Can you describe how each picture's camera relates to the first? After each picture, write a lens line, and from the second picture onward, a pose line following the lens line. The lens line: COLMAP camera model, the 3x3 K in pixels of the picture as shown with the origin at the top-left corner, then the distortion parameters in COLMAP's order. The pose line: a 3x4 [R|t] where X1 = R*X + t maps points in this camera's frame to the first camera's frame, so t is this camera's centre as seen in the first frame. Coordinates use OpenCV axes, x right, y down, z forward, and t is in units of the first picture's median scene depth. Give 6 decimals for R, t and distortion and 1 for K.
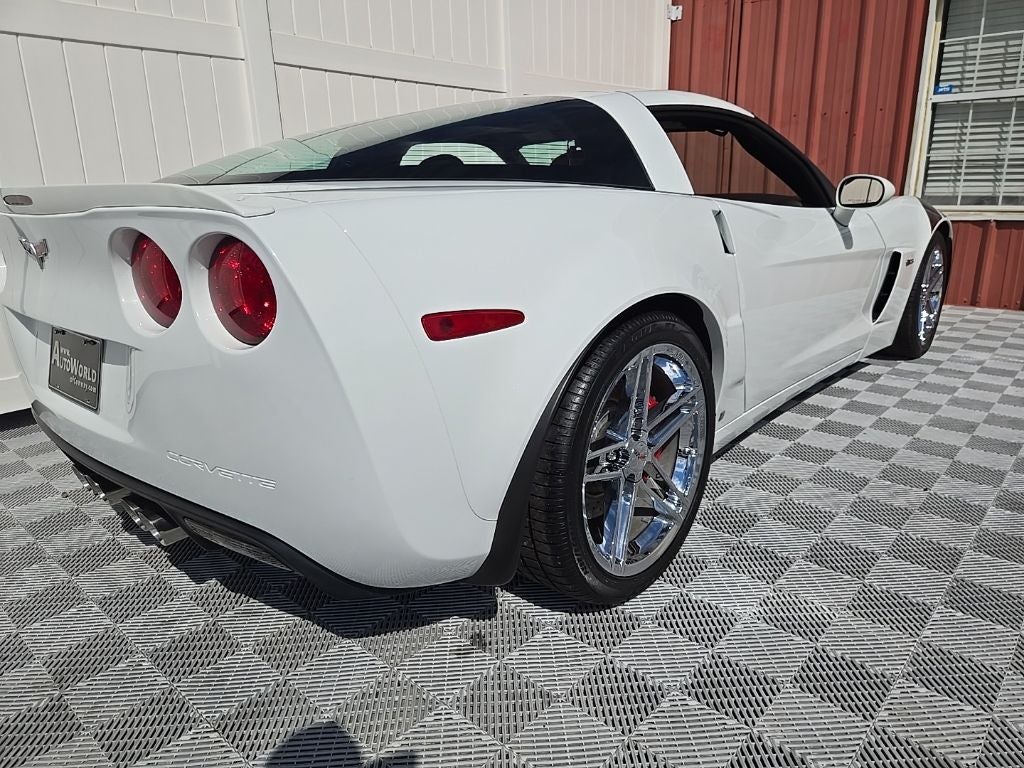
lens RADIAL K [[723.8, 0, 513.1], [0, 723.8, 375.9], [0, 0, 1]] dist [0.049531, -0.053246]
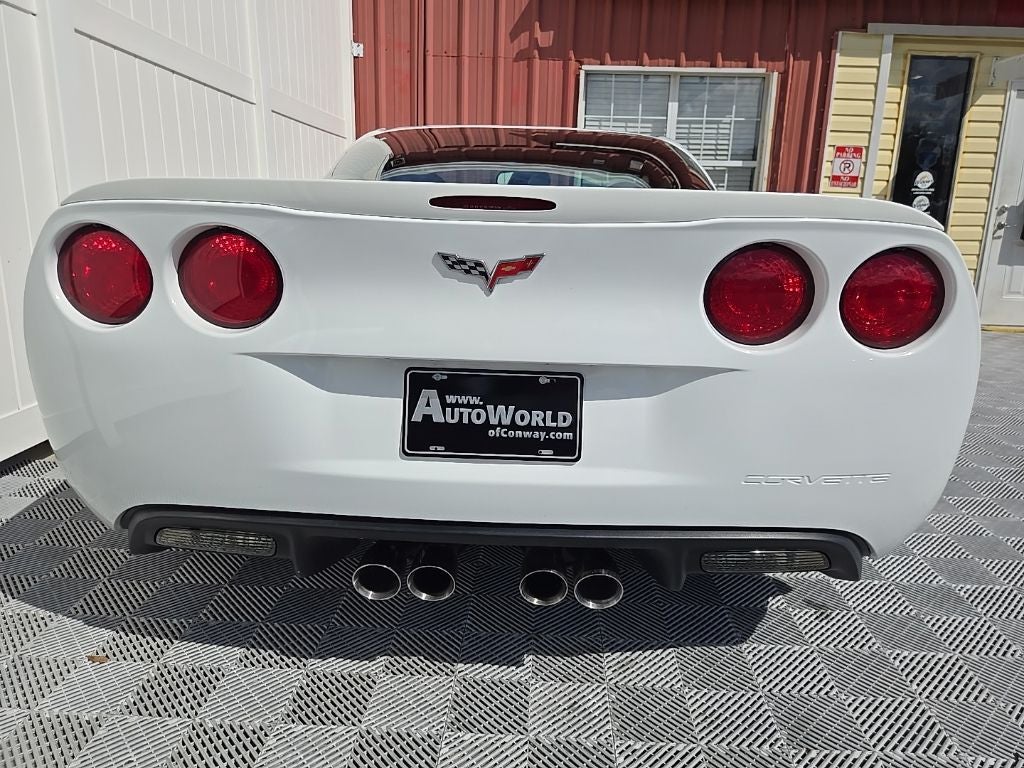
lens RADIAL K [[691.9, 0, 511.2], [0, 691.9, 390.5], [0, 0, 1]] dist [0.055277, -0.018762]
pose [[0.769999, -0.111064, 0.628305, -0.301199], [0.121844, 0.992207, 0.026069, -0.016092], [-0.626304, 0.056482, 0.777530, 0.119753]]
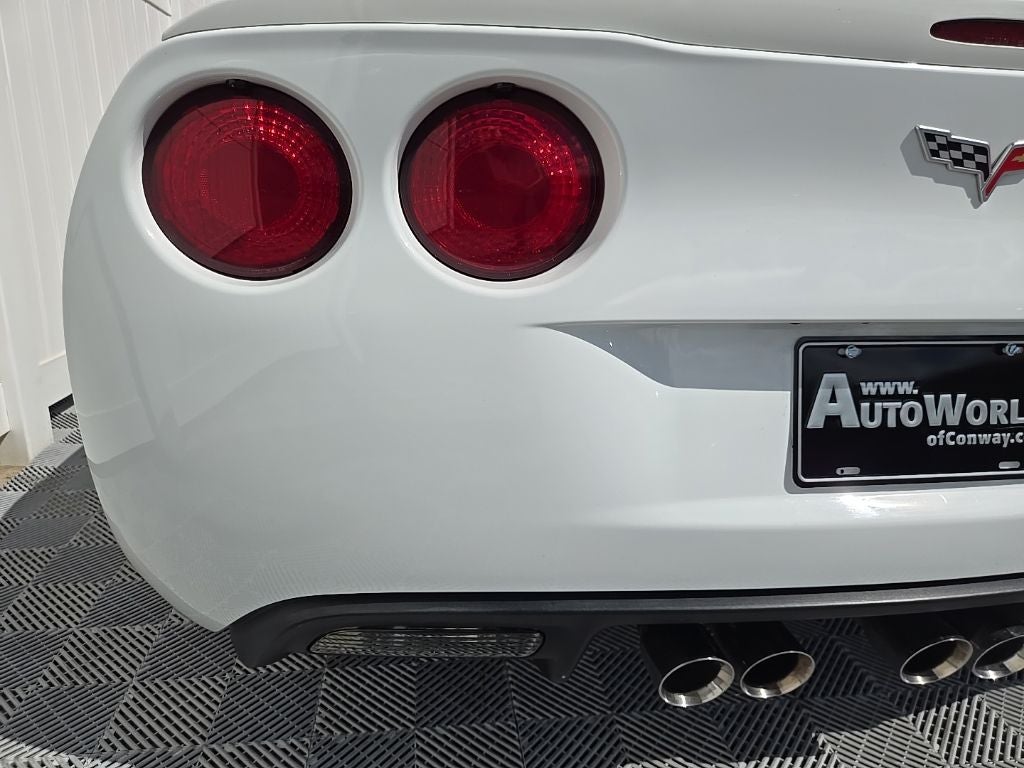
lens RADIAL K [[691.9, 0, 510.2], [0, 691.9, 388.1], [0, 0, 1]] dist [0.055277, -0.018762]
pose [[0.642302, -0.175833, 0.746010, -0.320444], [0.157823, 0.982813, 0.095764, -0.032459], [-0.750027, 0.056228, 0.659013, 0.257451]]
